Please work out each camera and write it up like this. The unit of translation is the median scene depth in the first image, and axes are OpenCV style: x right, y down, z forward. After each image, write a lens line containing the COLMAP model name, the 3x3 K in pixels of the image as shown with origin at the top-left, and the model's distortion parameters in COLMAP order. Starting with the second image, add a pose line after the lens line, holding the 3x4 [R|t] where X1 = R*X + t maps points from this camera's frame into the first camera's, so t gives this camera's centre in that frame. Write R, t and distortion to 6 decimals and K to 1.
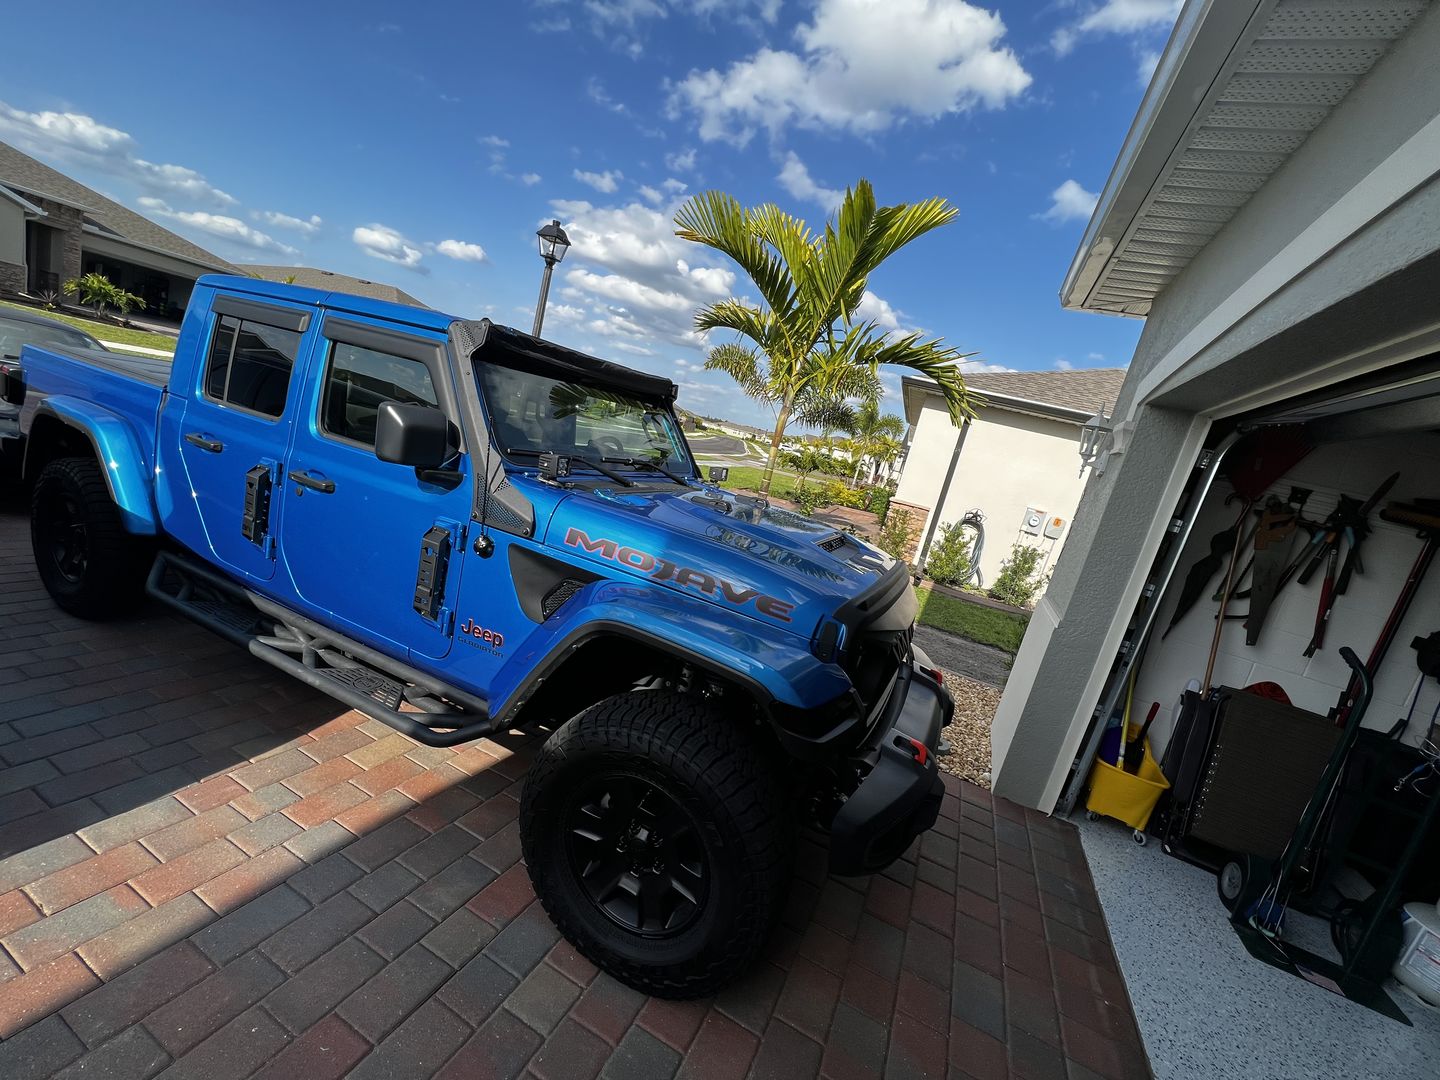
lens RADIAL K [[594.4, 0, 715.5], [0, 594.4, 574.2], [0, 0, 1]] dist [-0.042331, -0.000015]
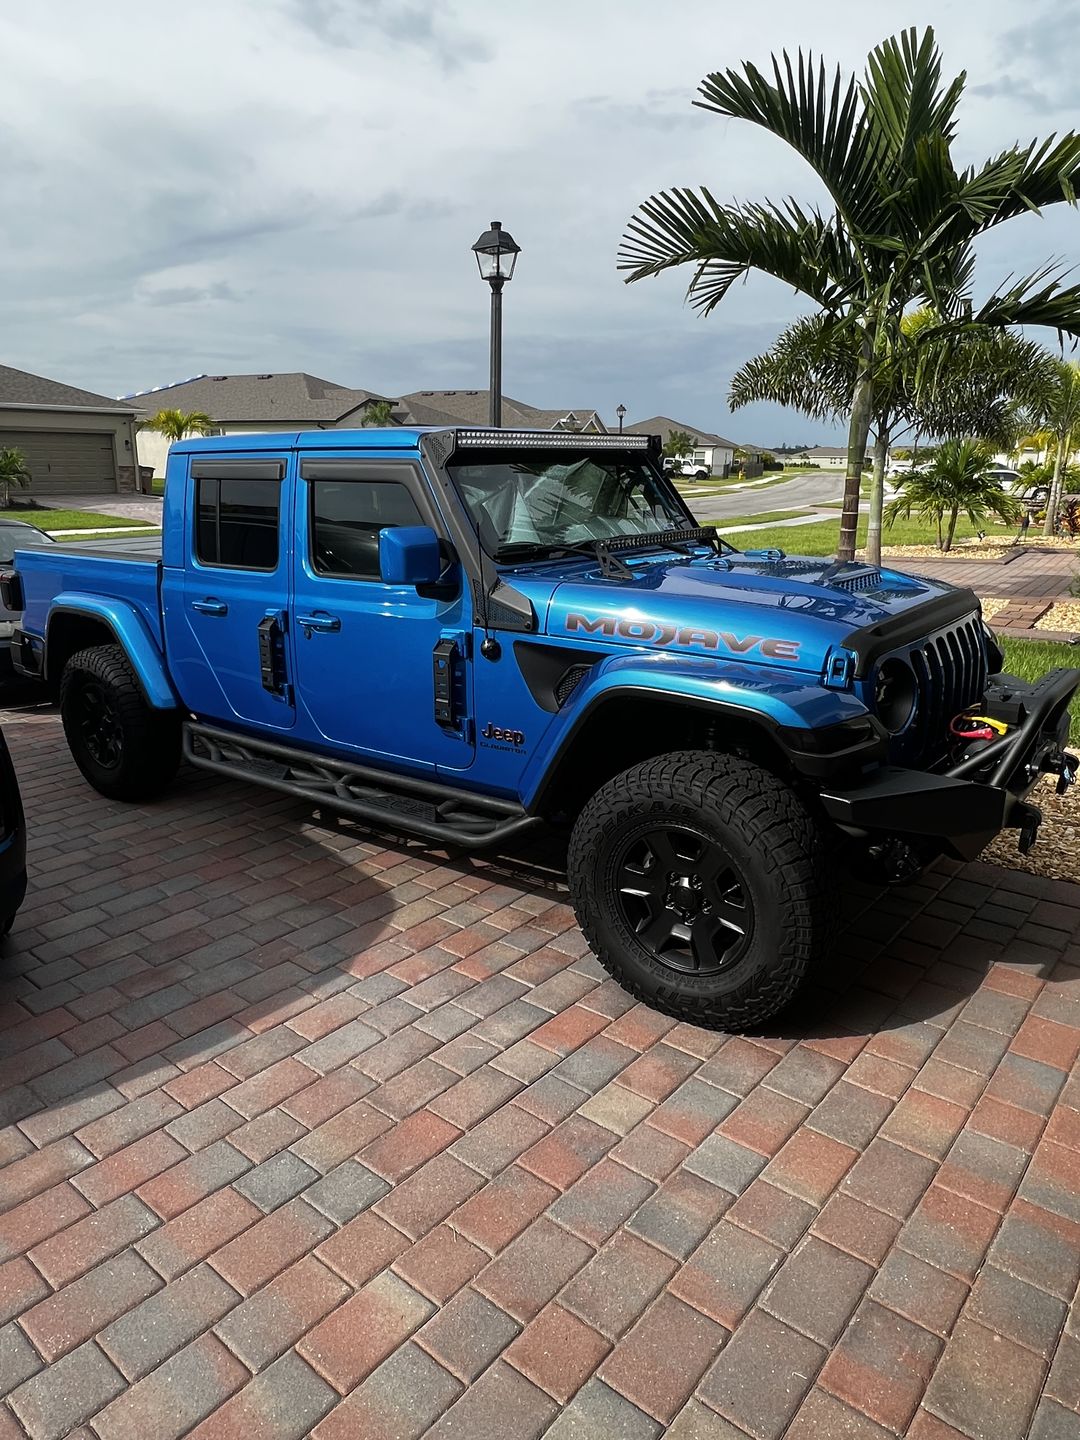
lens RADIAL K [[974.0, 0, 540.0], [0, 974.0, 720.0], [0, 0, 1]] dist [-0.003115, -0.001110]
pose [[0.939941, -0.163061, -0.299871, 0.147946], [0.159296, 0.986532, -0.037138, 0.131534], [0.301888, -0.012861, 0.953257, -0.499198]]
